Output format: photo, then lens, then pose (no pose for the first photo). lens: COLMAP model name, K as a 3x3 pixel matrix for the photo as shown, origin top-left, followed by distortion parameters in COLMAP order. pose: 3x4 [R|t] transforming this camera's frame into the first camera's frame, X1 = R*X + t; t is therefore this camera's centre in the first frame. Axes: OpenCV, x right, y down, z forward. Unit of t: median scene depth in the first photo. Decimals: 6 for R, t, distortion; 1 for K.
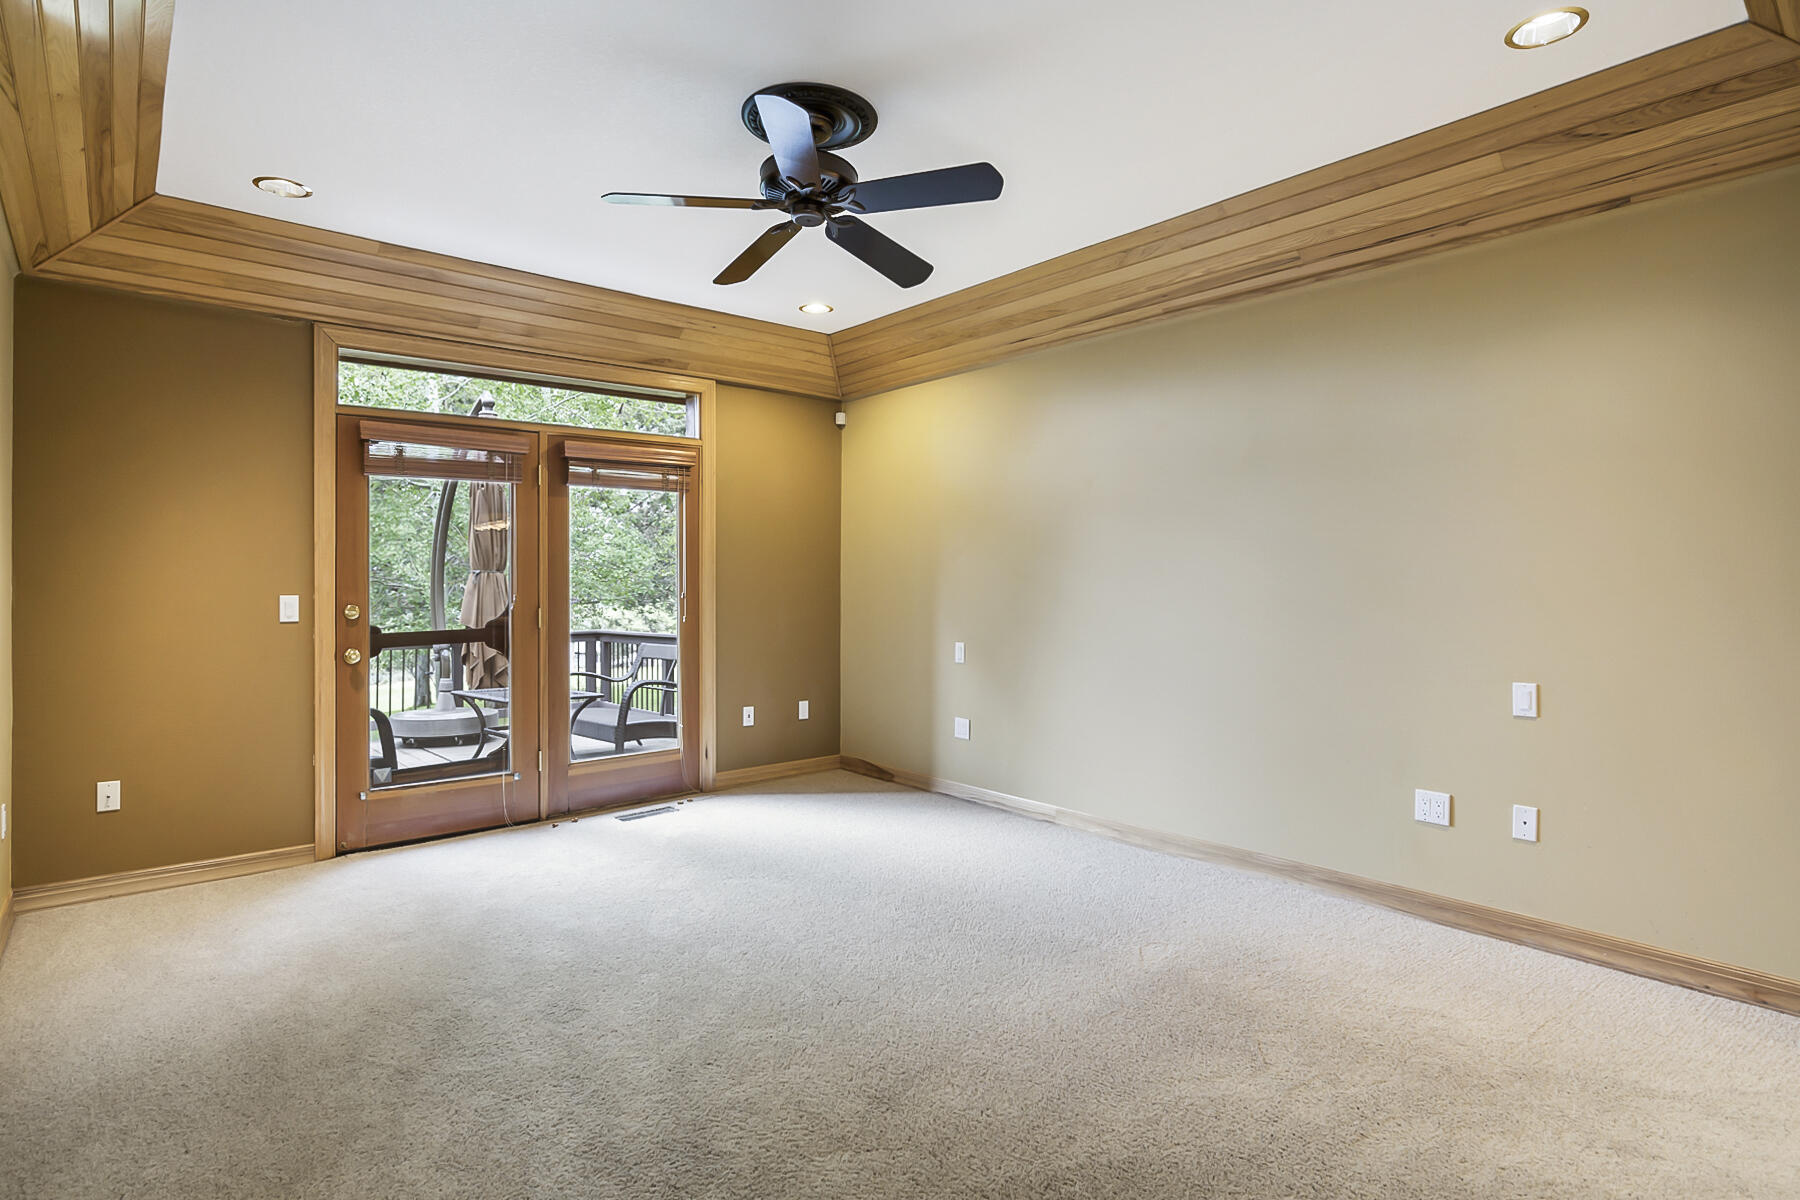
lens RADIAL K [[907.3, 0, 908.4], [0, 907.3, 598.4], [0, 0, 1]] dist [-0.009654, 0.004073]
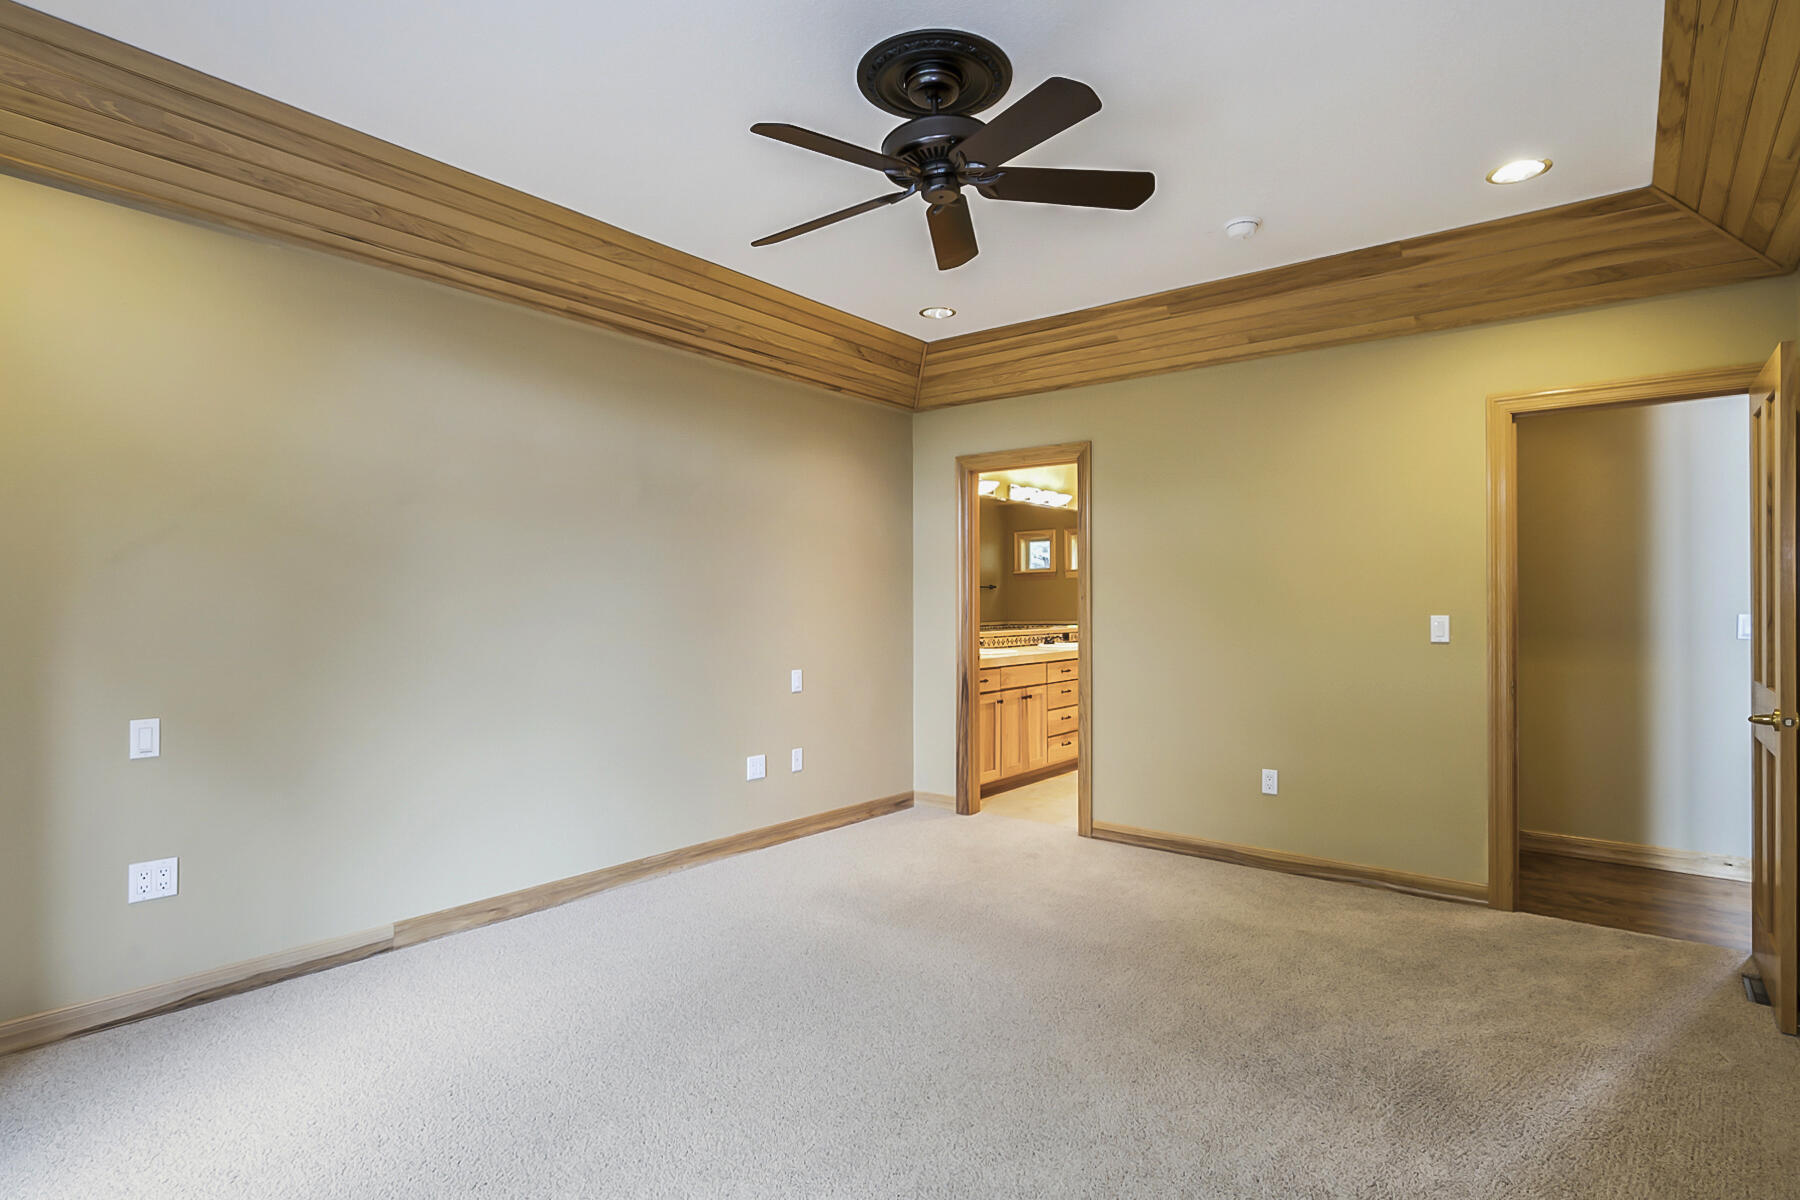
lens RADIAL K [[907.3, 0, 903.5], [0, 907.3, 600.0], [0, 0, 1]] dist [-0.009654, 0.004073]
pose [[-0.172383, -0.005460, 0.985015, -0.820179], [0.004276, 0.999971, 0.006291, -0.034015], [-0.985021, 0.005296, -0.172355, 1.000975]]
